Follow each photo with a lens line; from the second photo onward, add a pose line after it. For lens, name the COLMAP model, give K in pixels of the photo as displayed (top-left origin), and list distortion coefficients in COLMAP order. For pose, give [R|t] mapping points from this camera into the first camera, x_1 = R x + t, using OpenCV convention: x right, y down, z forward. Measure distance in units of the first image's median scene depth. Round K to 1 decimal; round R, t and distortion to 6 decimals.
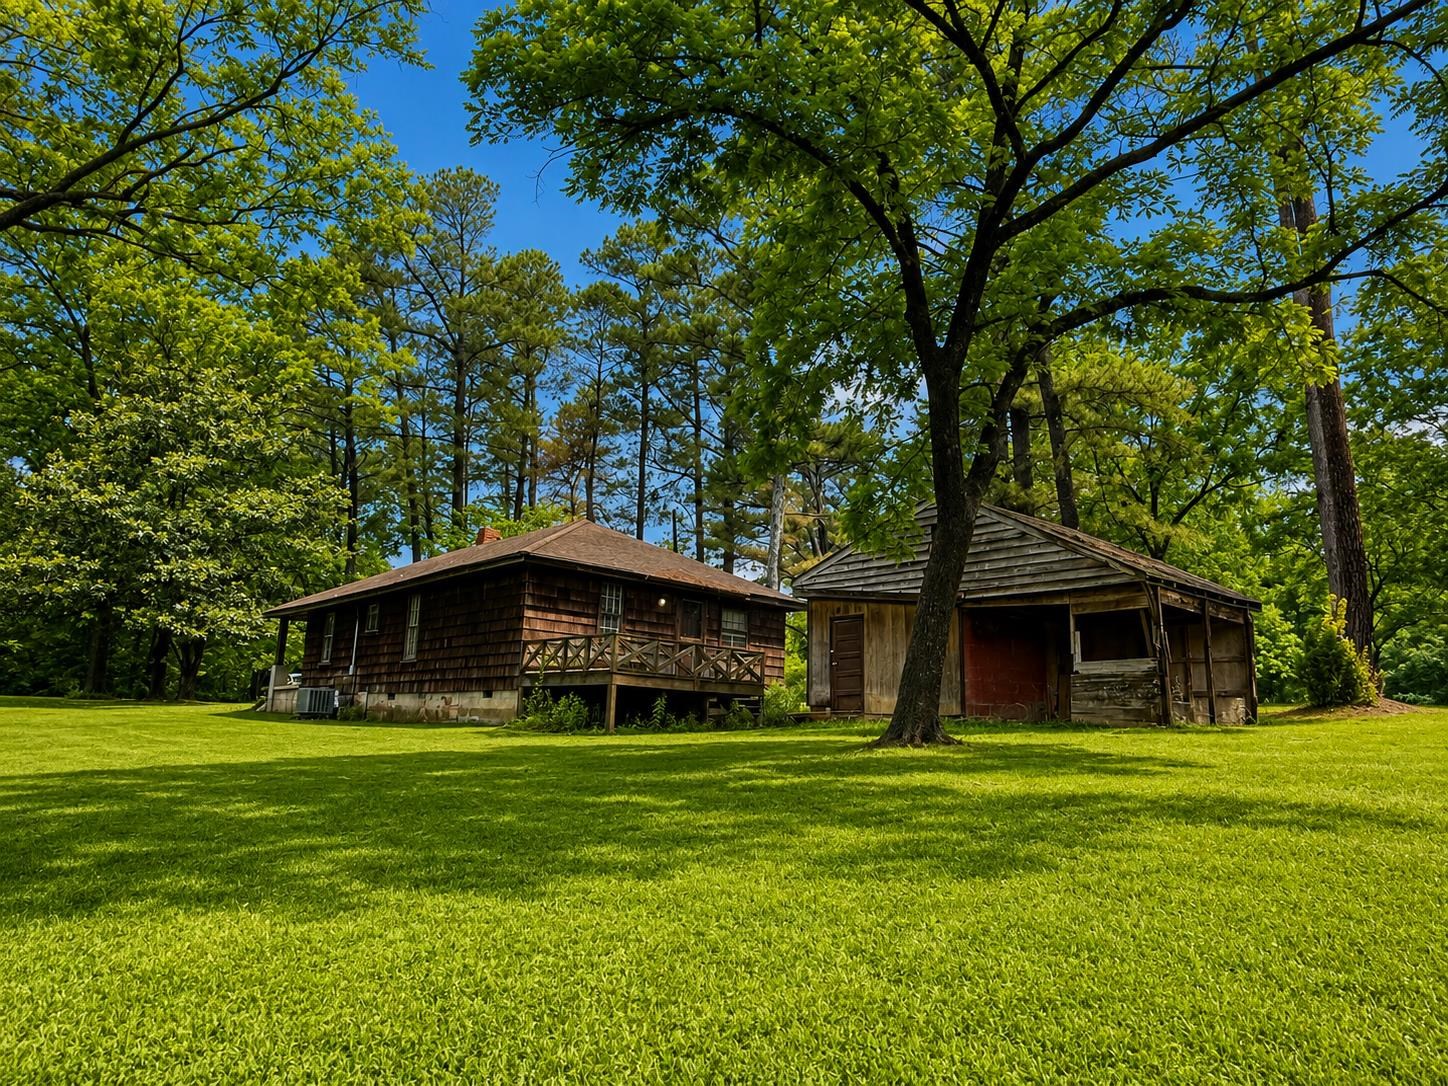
lens RADIAL K [[980.2, 0, 724.9], [0, 980.2, 546.8], [0, 0, 1]] dist [-0.000909, 0.004426]
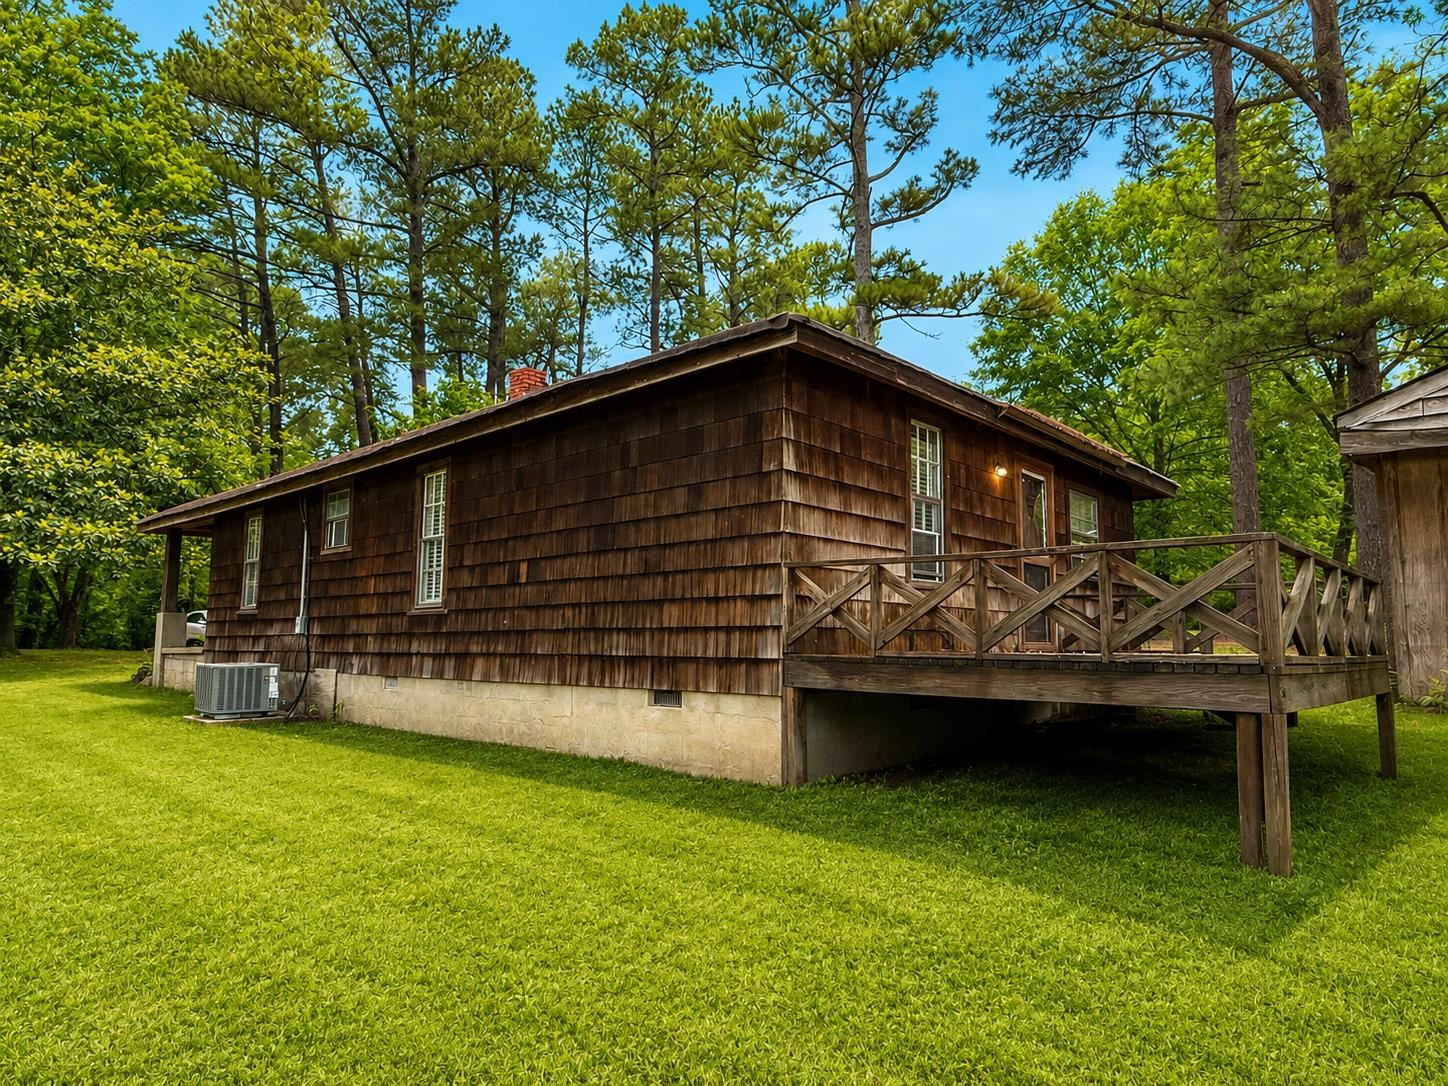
lens RADIAL K [[980.2, 0, 724.9], [0, 980.2, 546.8], [0, 0, 1]] dist [-0.000909, 0.004426]
pose [[0.997703, -0.018888, 0.065053, -0.204677], [0.013157, 0.996084, 0.087423, 0.045489], [-0.066450, -0.086367, 0.994045, 0.510203]]
